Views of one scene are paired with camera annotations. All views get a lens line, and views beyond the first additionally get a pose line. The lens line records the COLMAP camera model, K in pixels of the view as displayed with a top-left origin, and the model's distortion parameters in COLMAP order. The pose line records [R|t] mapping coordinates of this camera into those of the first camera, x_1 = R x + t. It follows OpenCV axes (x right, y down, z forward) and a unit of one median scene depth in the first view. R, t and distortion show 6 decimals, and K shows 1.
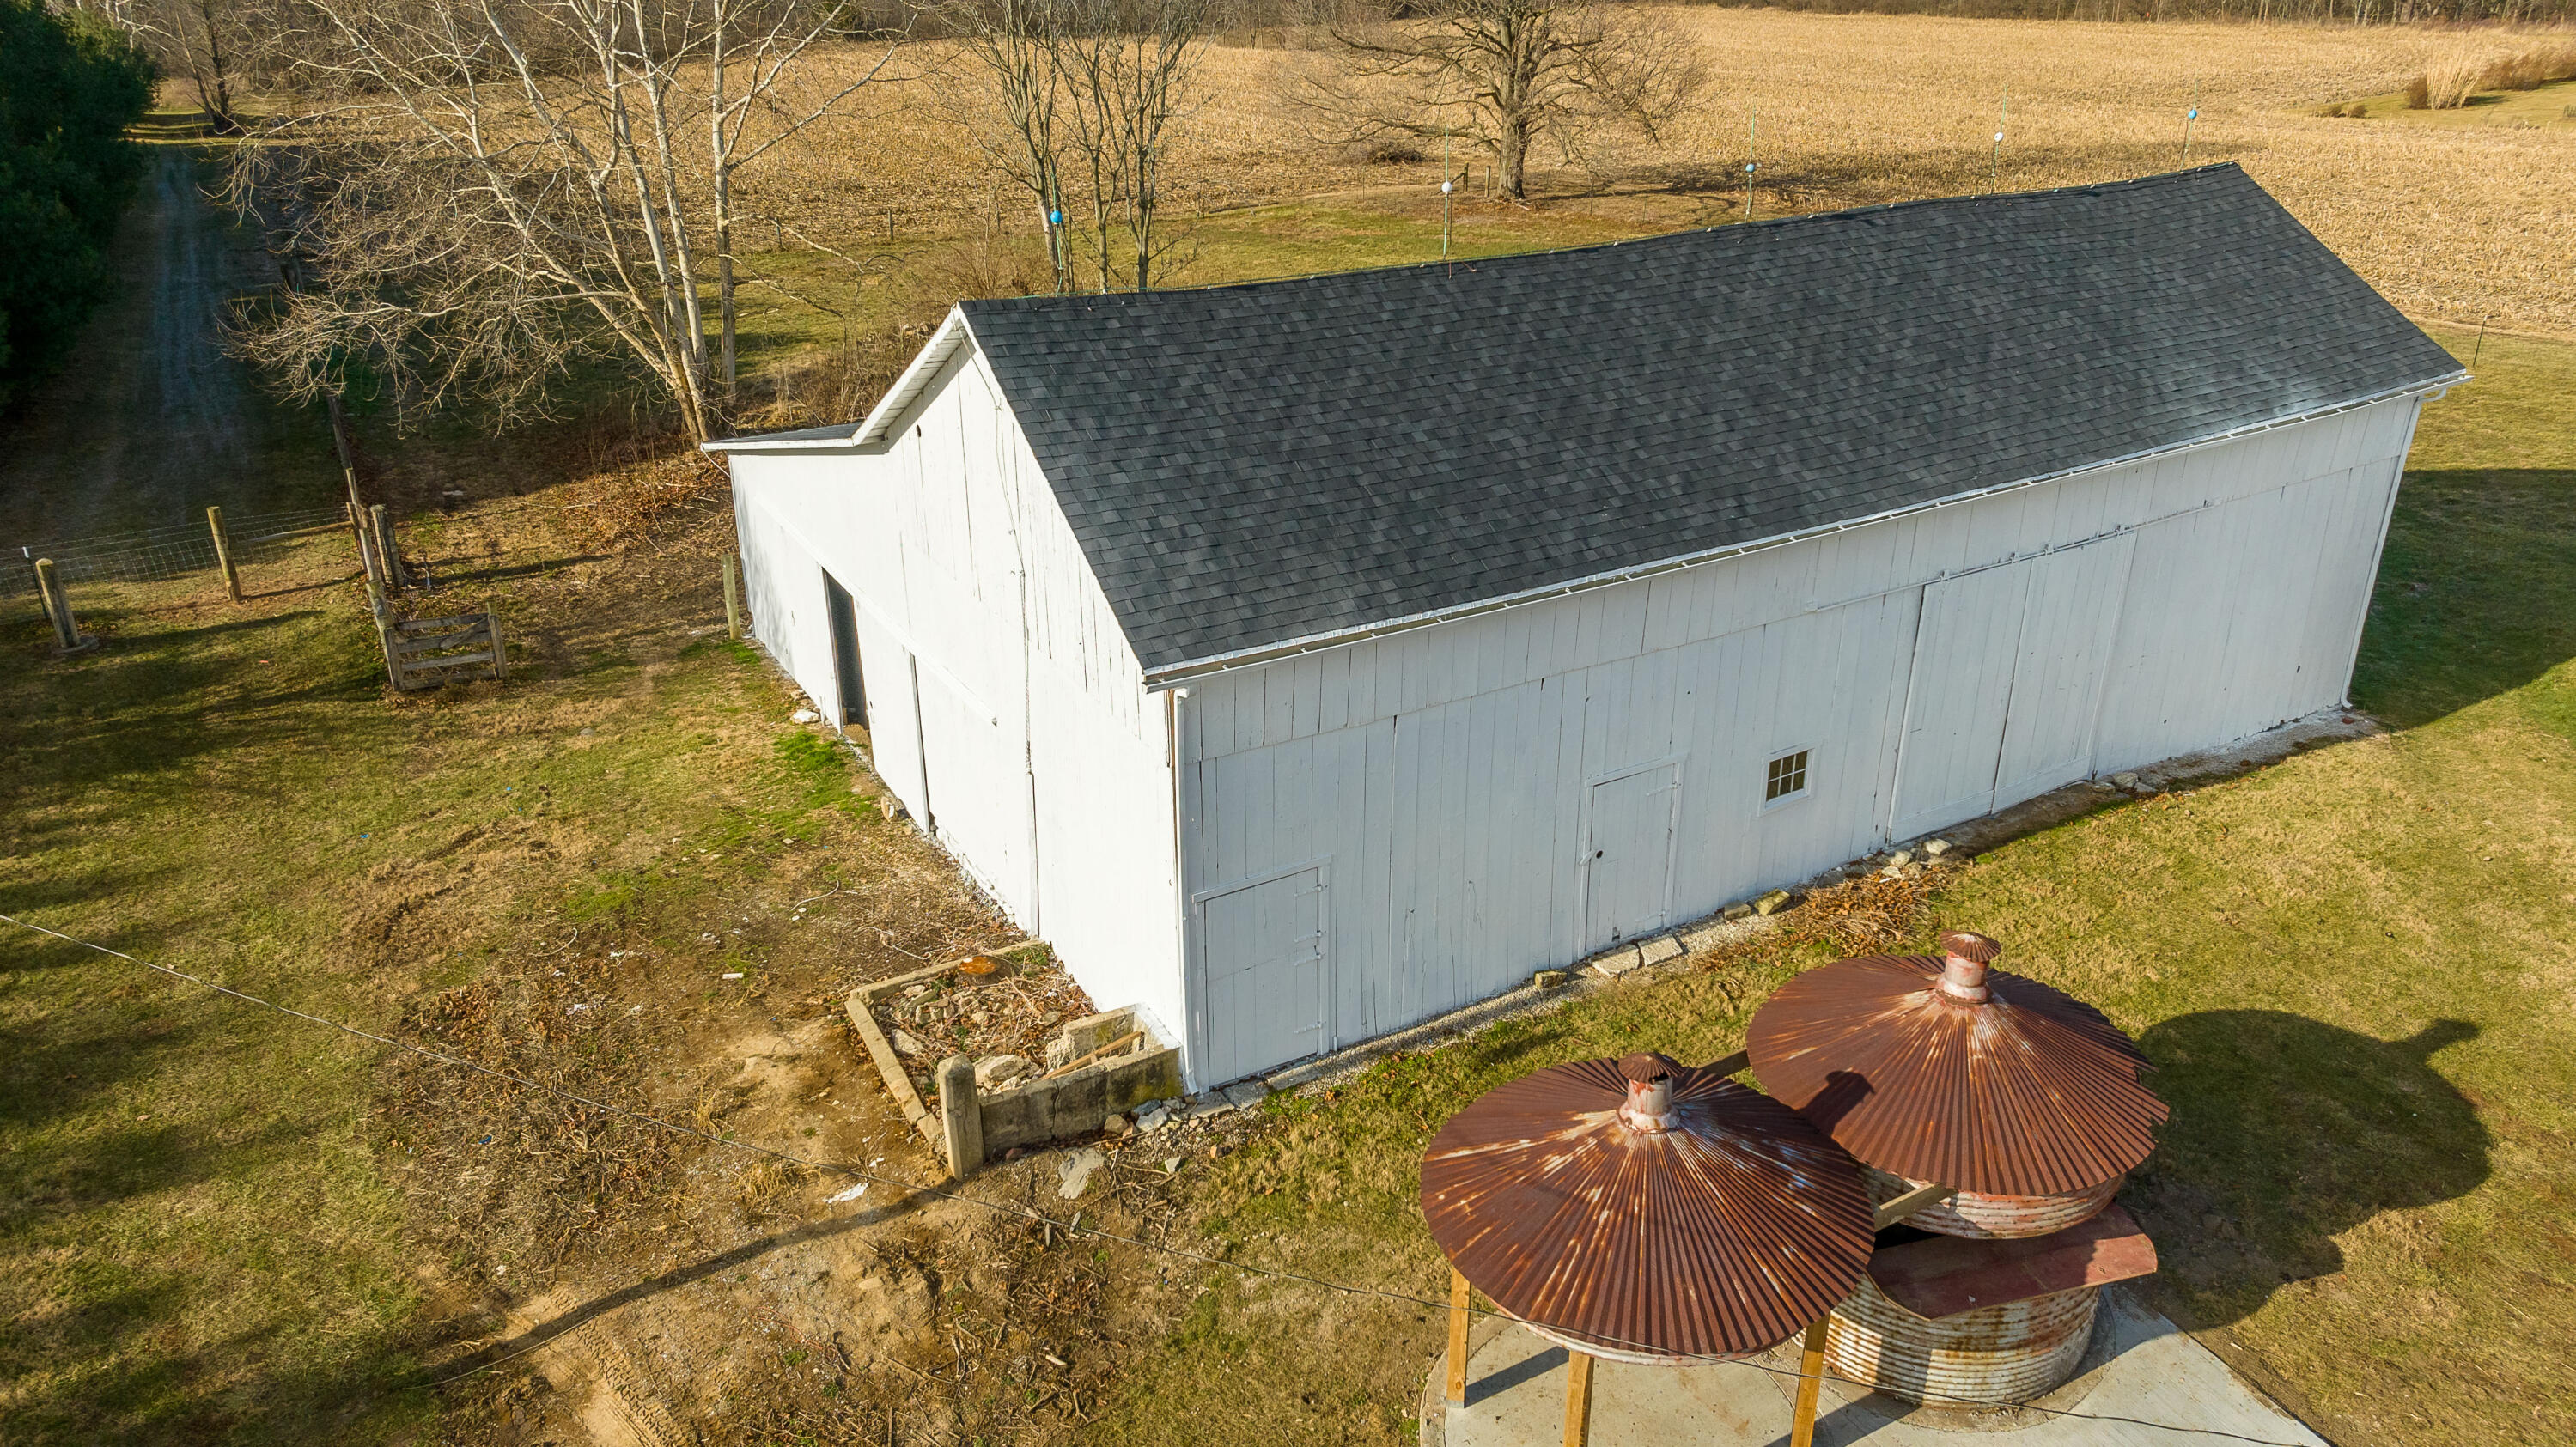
lens RADIAL K [[1810.4, 0, 1295.8], [0, 1810.4, 711.2], [0, 0, 1]] dist [-0.020614, -0.001032]
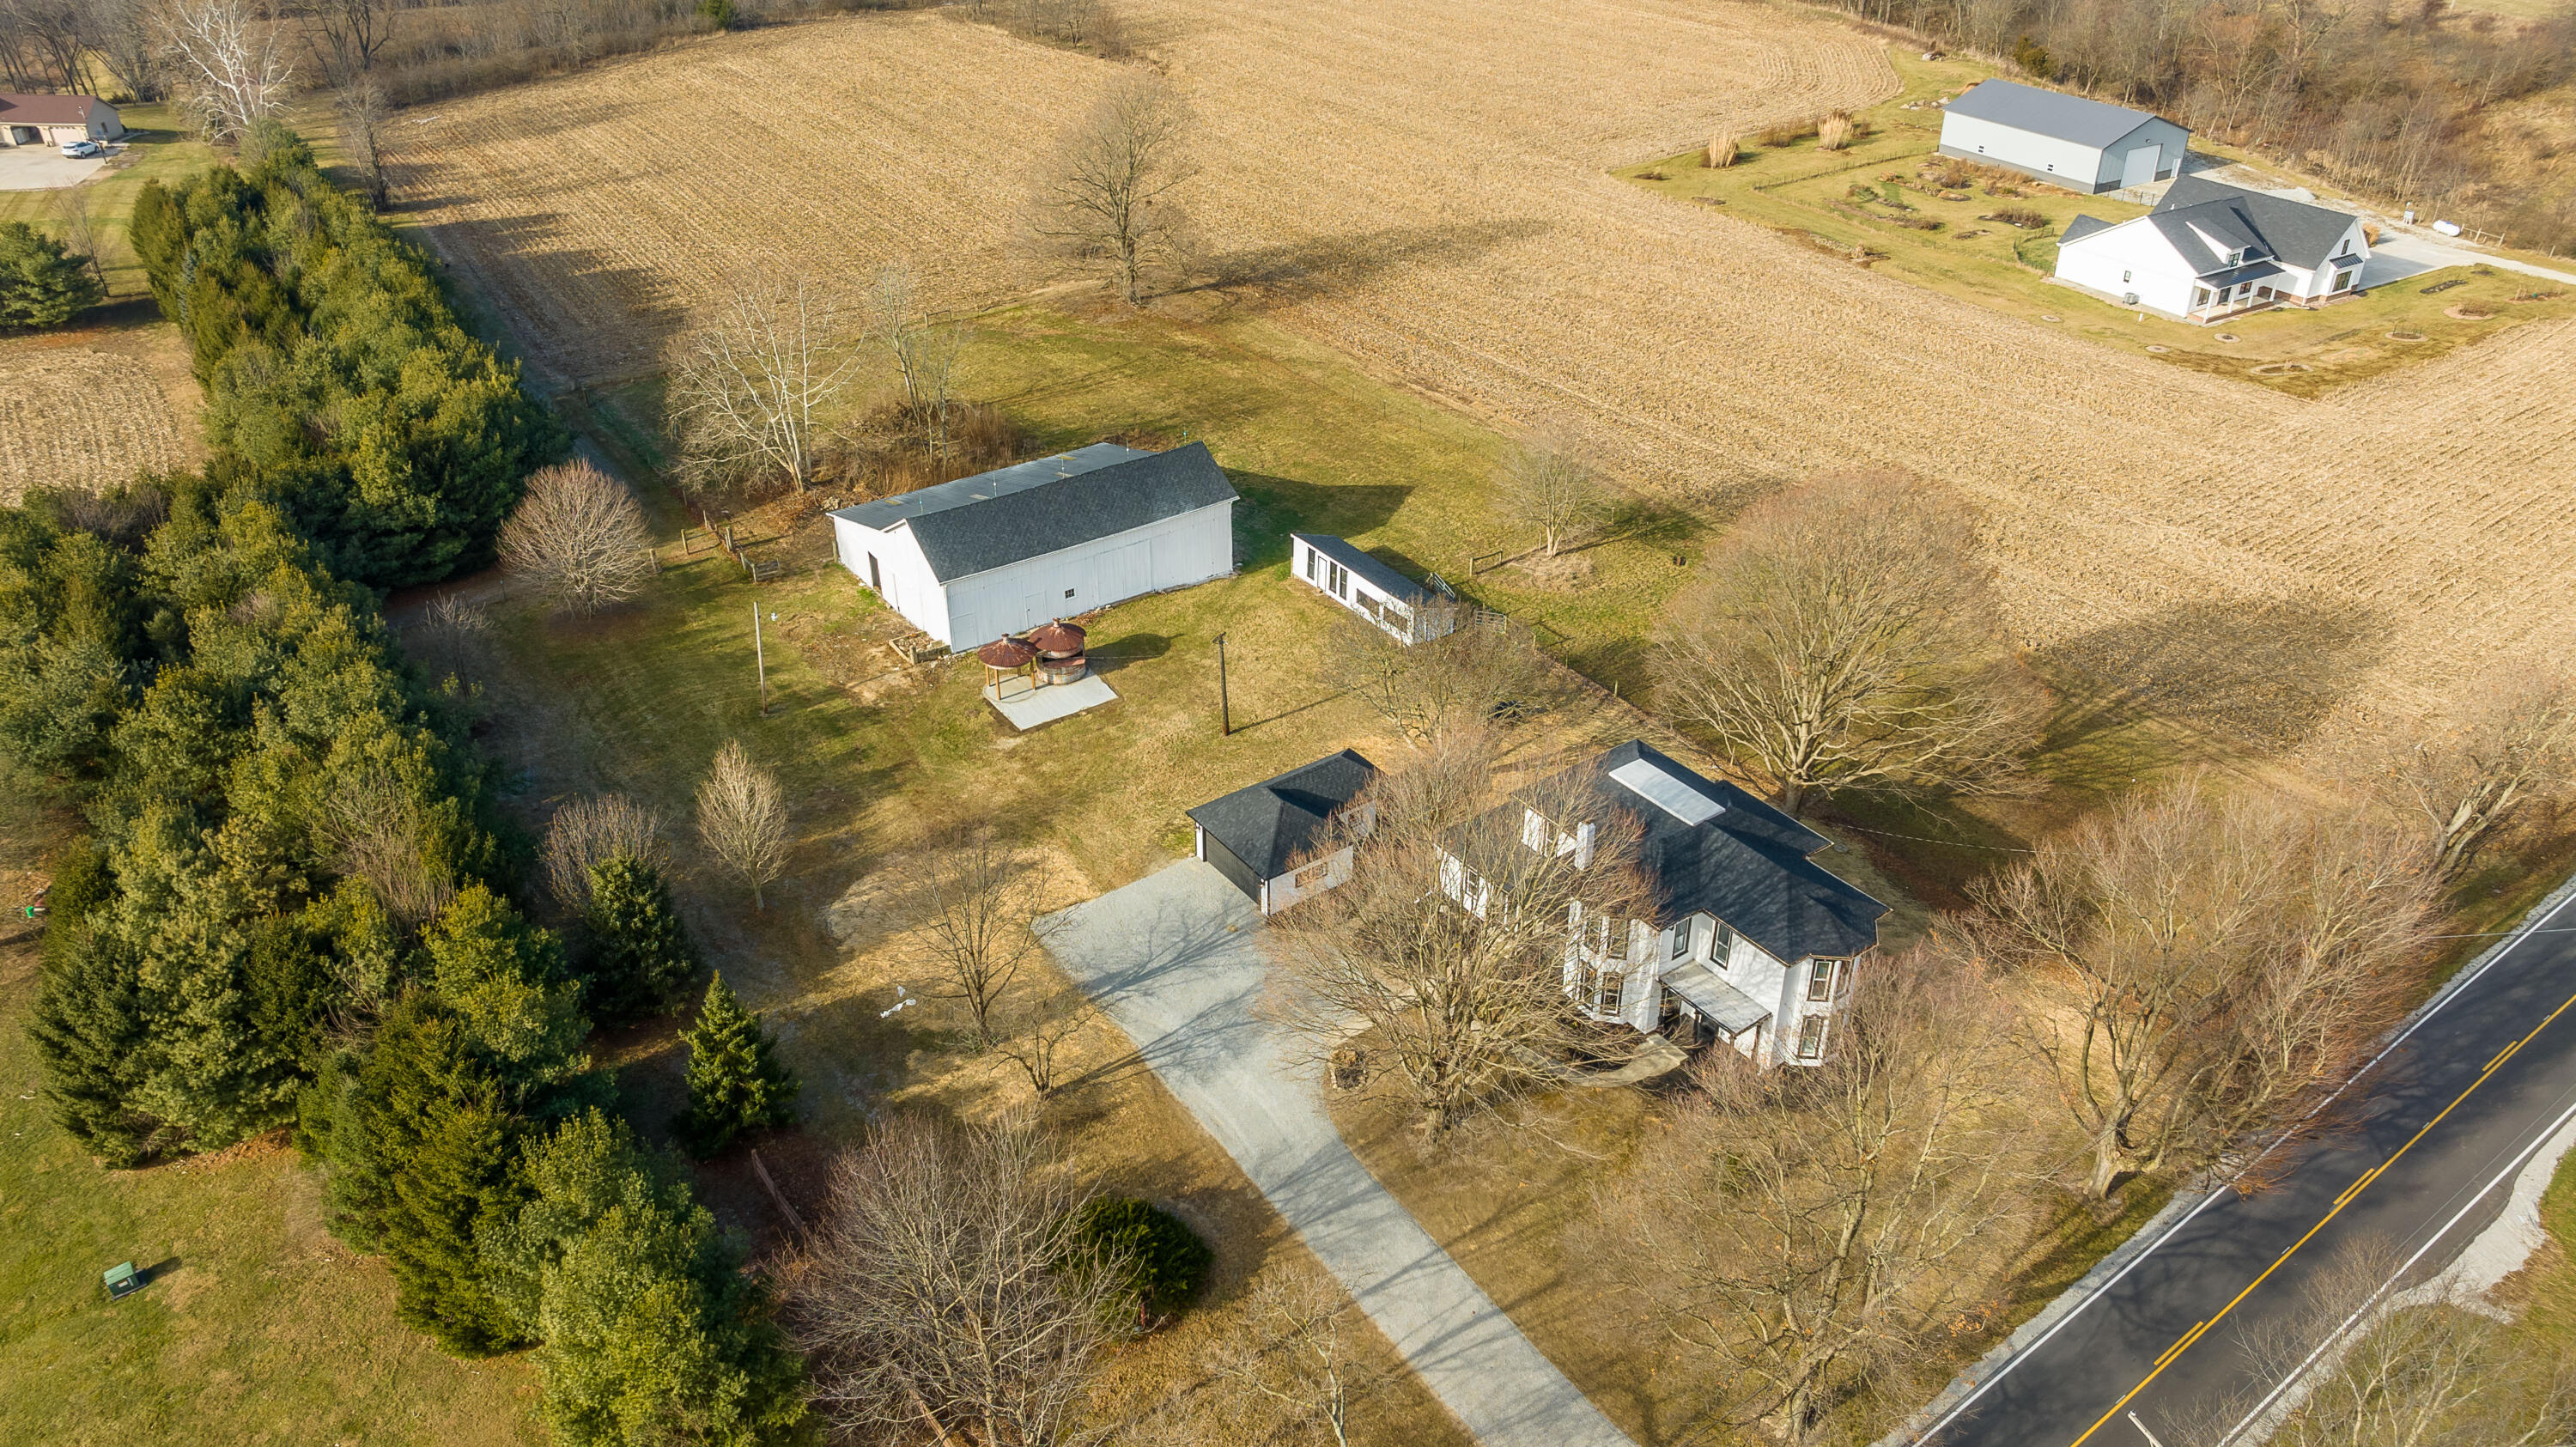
lens RADIAL K [[1810.7, 0, 1295.8], [0, 1810.7, 711.2], [0, 0, 1]] dist [-0.020614, -0.001032]
pose [[0.996463, -0.038393, 0.074748, 0.511989], [0.029312, 0.992462, 0.118993, -0.224408], [-0.078753, -0.116381, 0.990078, -4.156708]]
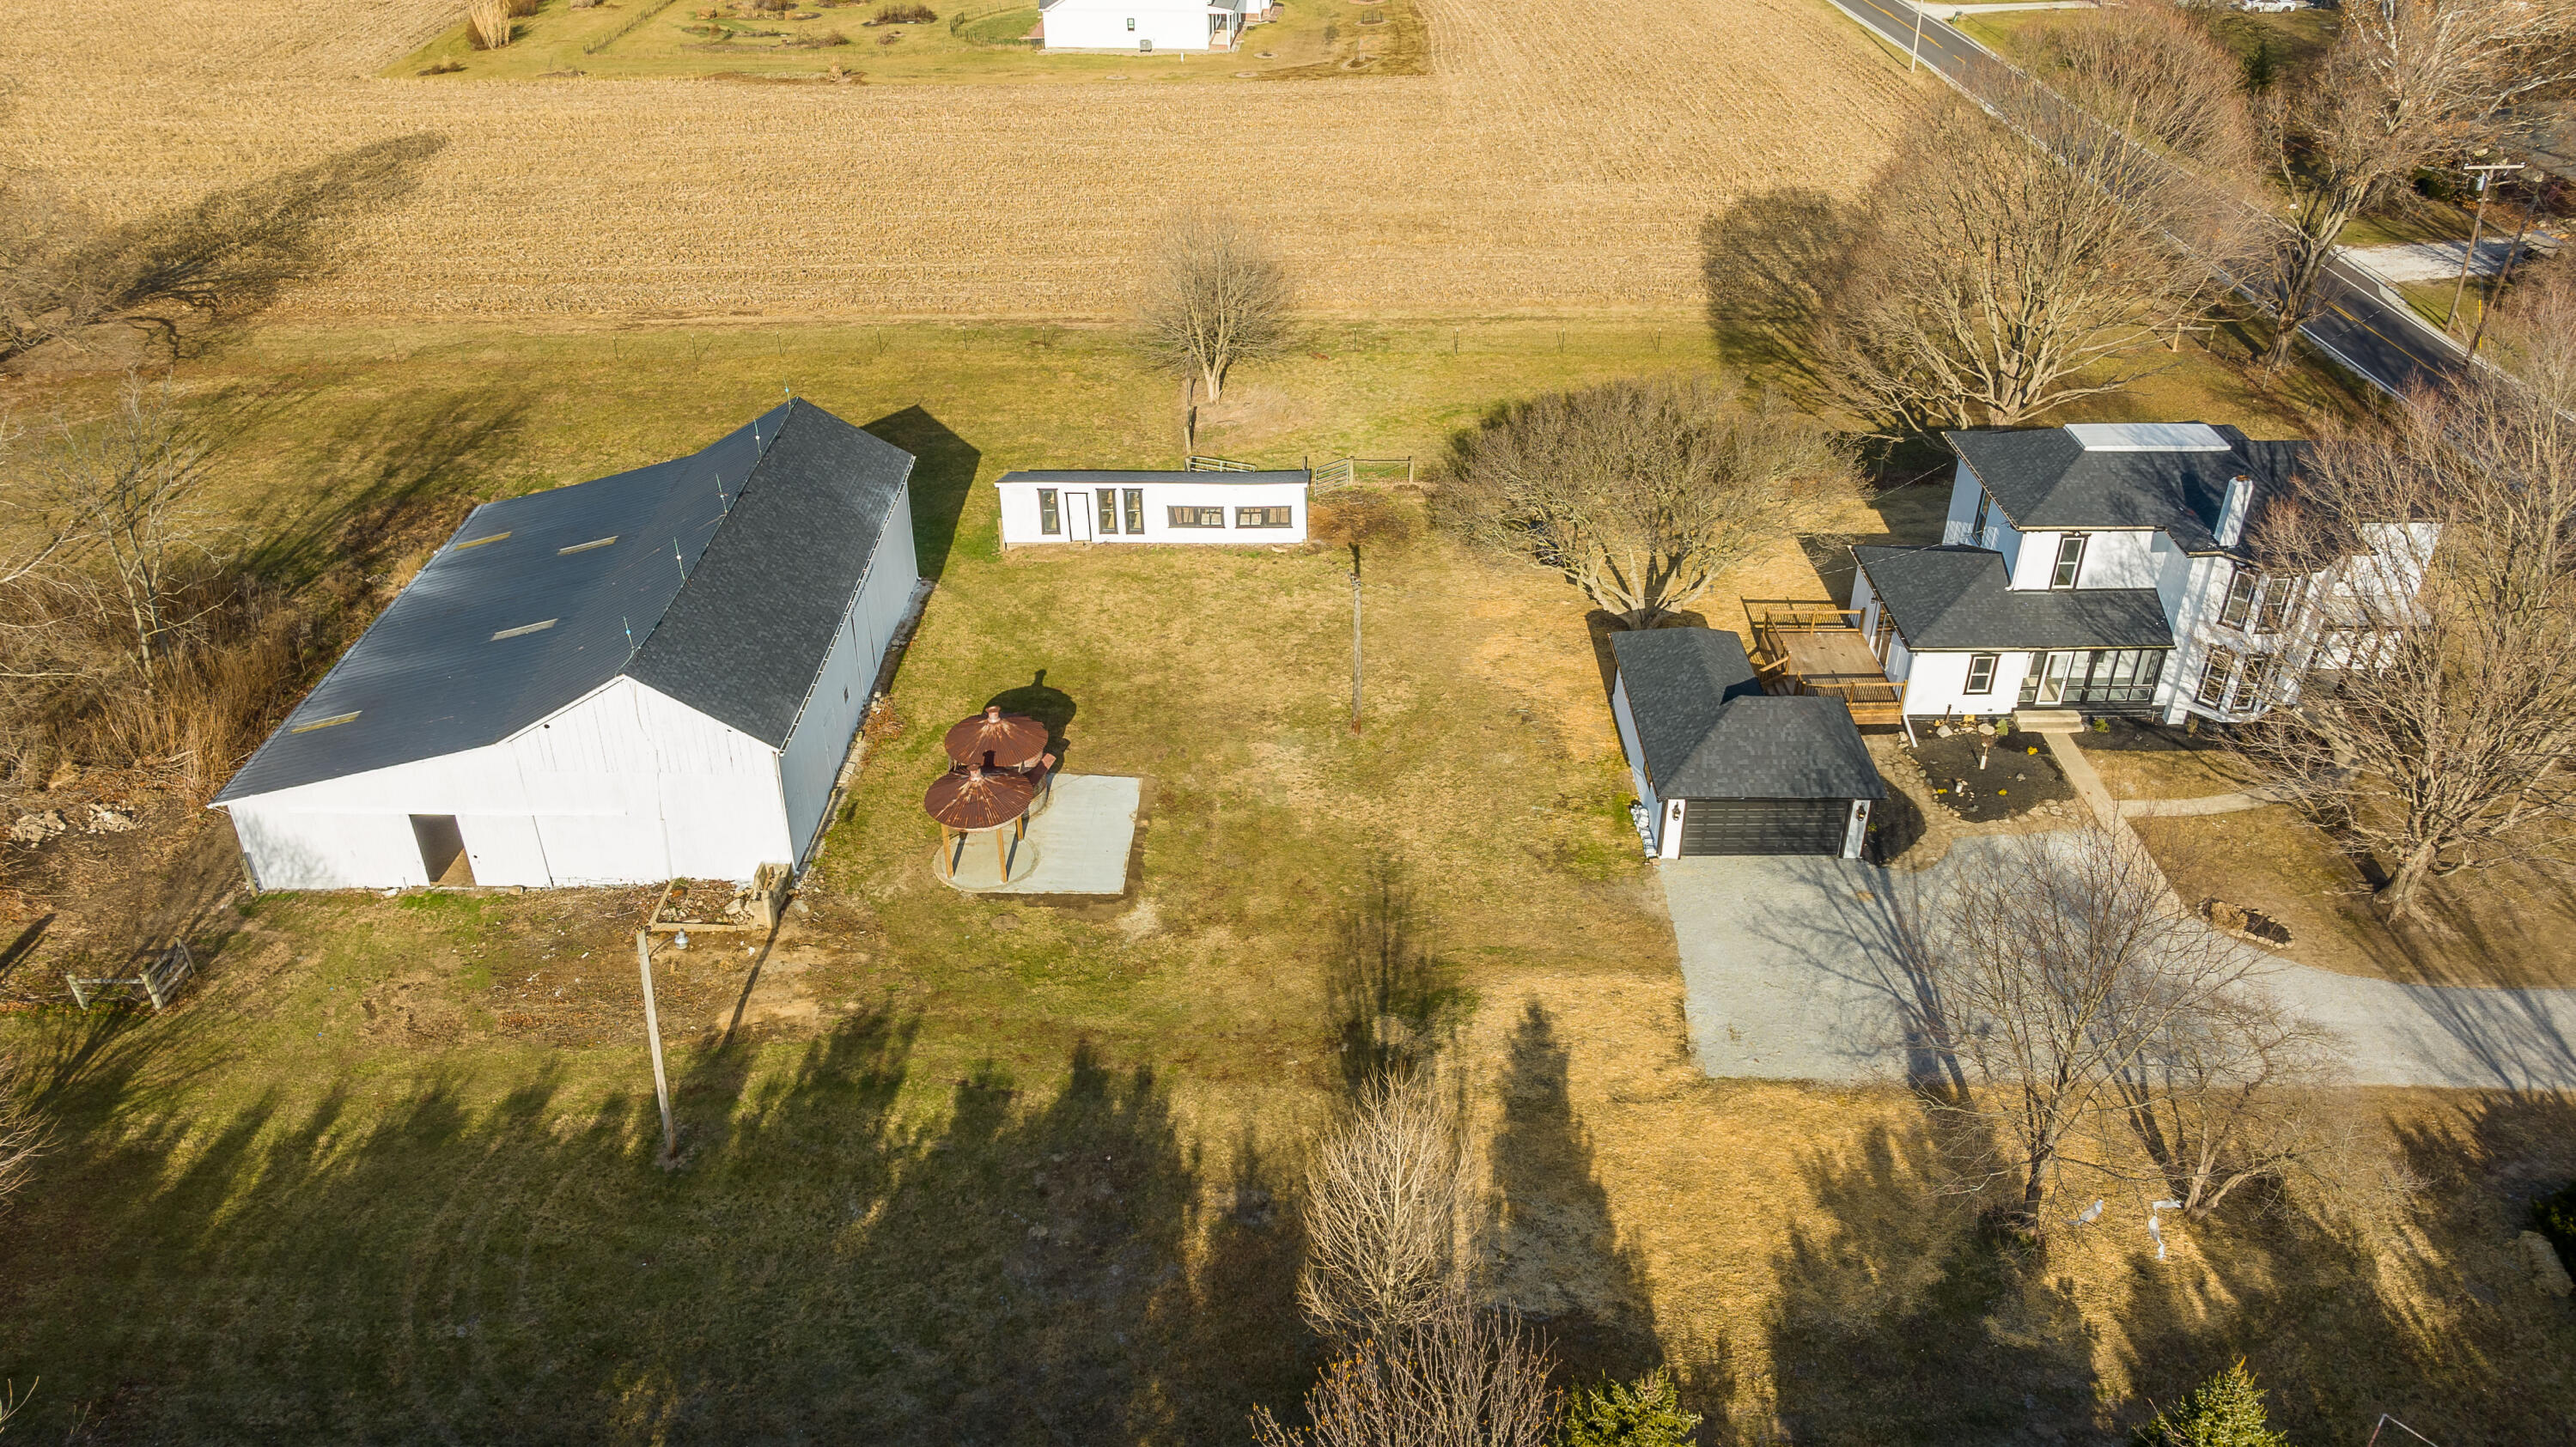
lens RADIAL K [[1810.4, 0, 1295.8], [0, 1810.4, 711.2], [0, 0, 1]] dist [-0.020614, -0.001032]
pose [[0.512595, -0.447833, 0.732593, -1.467185], [0.345066, 0.888722, 0.301832, -0.557798], [-0.786241, 0.098076, 0.610086, -1.300501]]
